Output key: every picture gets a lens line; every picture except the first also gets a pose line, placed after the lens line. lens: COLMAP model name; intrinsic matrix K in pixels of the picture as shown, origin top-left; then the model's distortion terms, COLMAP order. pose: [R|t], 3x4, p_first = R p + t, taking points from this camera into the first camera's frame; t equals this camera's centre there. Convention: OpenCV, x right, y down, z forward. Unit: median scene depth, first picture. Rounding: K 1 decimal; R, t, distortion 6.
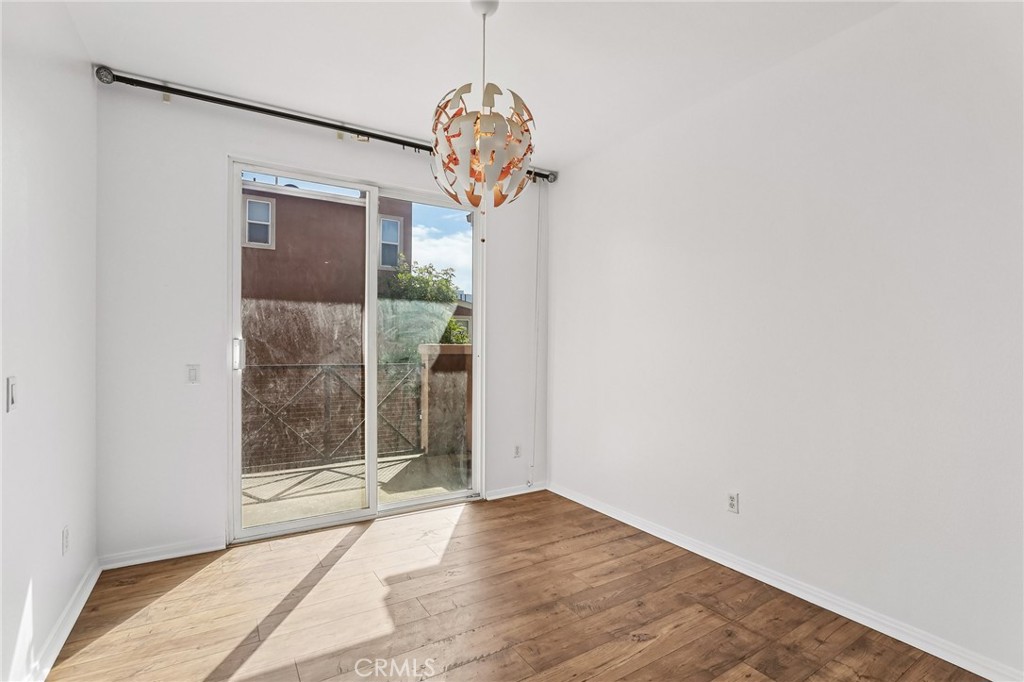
lens RADIAL K [[481.5, 0, 512.0], [0, 481.5, 341.0], [0, 0, 1]] dist [0.002834, 0.000378]
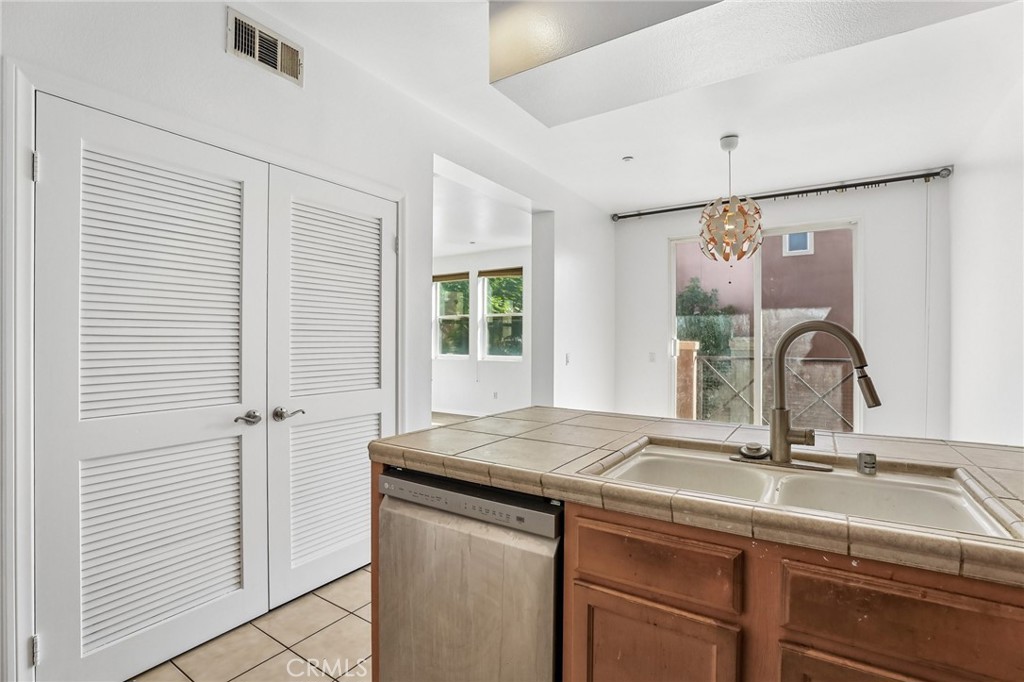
lens RADIAL K [[475.6, 0, 514.1], [0, 475.6, 341.7], [0, 0, 1]] dist [-0.033783, 0.011484]
pose [[0.428875, -0.000913, -0.903364, 0.693547], [0.009051, 0.999954, 0.003286, -0.005480], [0.903319, -0.009586, 0.428863, -0.257530]]
